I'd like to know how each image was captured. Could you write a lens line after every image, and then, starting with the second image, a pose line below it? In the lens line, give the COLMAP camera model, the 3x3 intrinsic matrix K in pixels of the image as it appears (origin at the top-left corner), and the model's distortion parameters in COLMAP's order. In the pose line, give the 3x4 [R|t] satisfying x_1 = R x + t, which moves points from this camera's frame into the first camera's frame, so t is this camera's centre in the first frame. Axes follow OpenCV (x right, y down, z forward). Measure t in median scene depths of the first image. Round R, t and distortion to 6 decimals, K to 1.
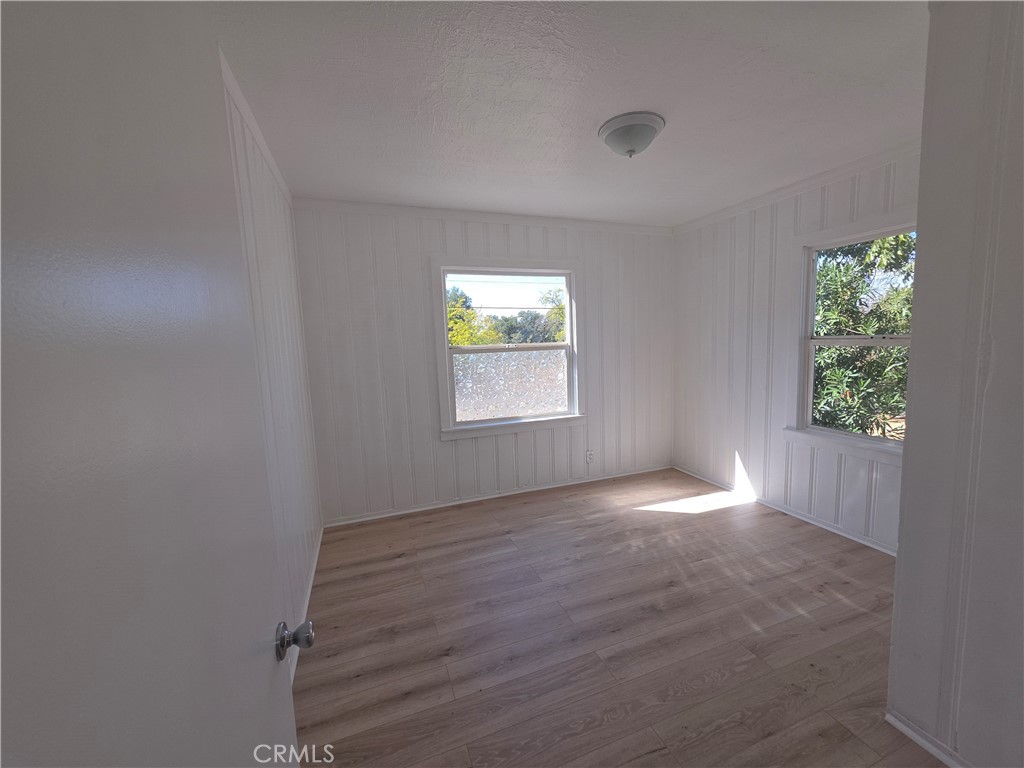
lens RADIAL K [[410.1, 0, 511.1], [0, 410.1, 377.1], [0, 0, 1]] dist [0.000899, 0.000350]
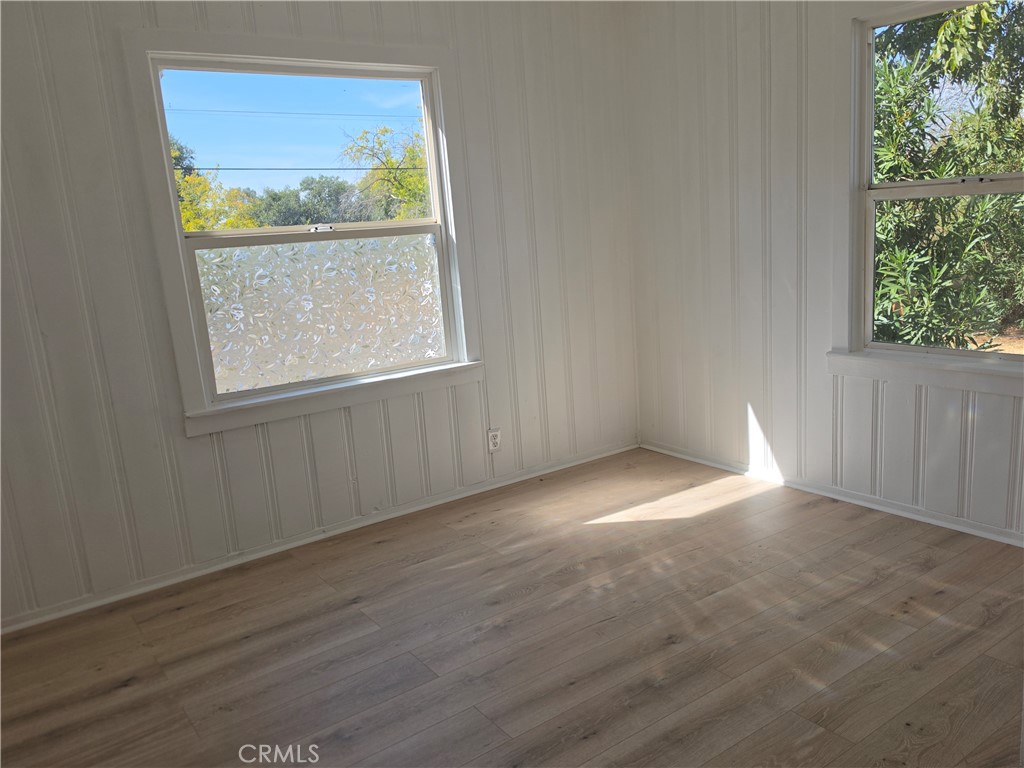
lens RADIAL K [[811.3, 0, 502.1], [0, 811.3, 383.9], [0, 0, 1]] dist [0.078636, -0.102020]
pose [[0.966804, -0.085639, 0.240739, -0.045489], [0.064369, 0.993405, 0.094884, 0.030675], [-0.247277, -0.076238, 0.965941, 0.014191]]
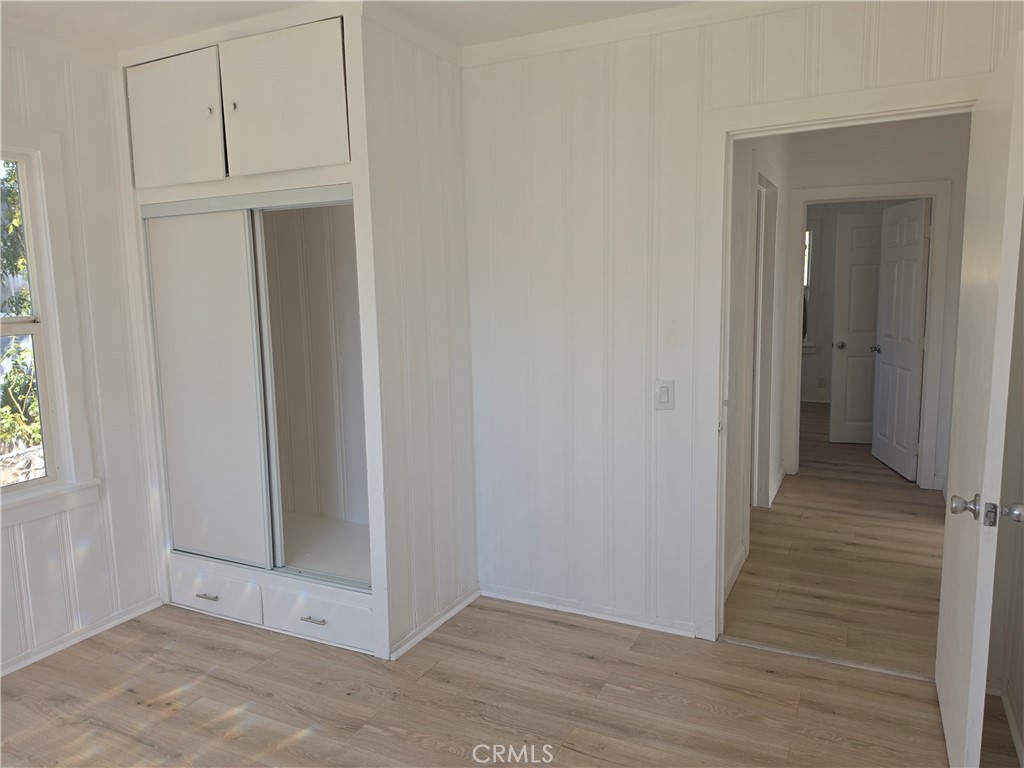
lens RADIAL K [[724.9, 0, 512.7], [0, 724.9, 386.3], [0, 0, 1]] dist [0.051840, -0.001634]
pose [[-0.673061, -0.051310, 0.737805, -0.306347], [0.116748, 0.977712, 0.174498, -0.074809], [-0.730314, 0.203585, -0.652070, 0.860697]]
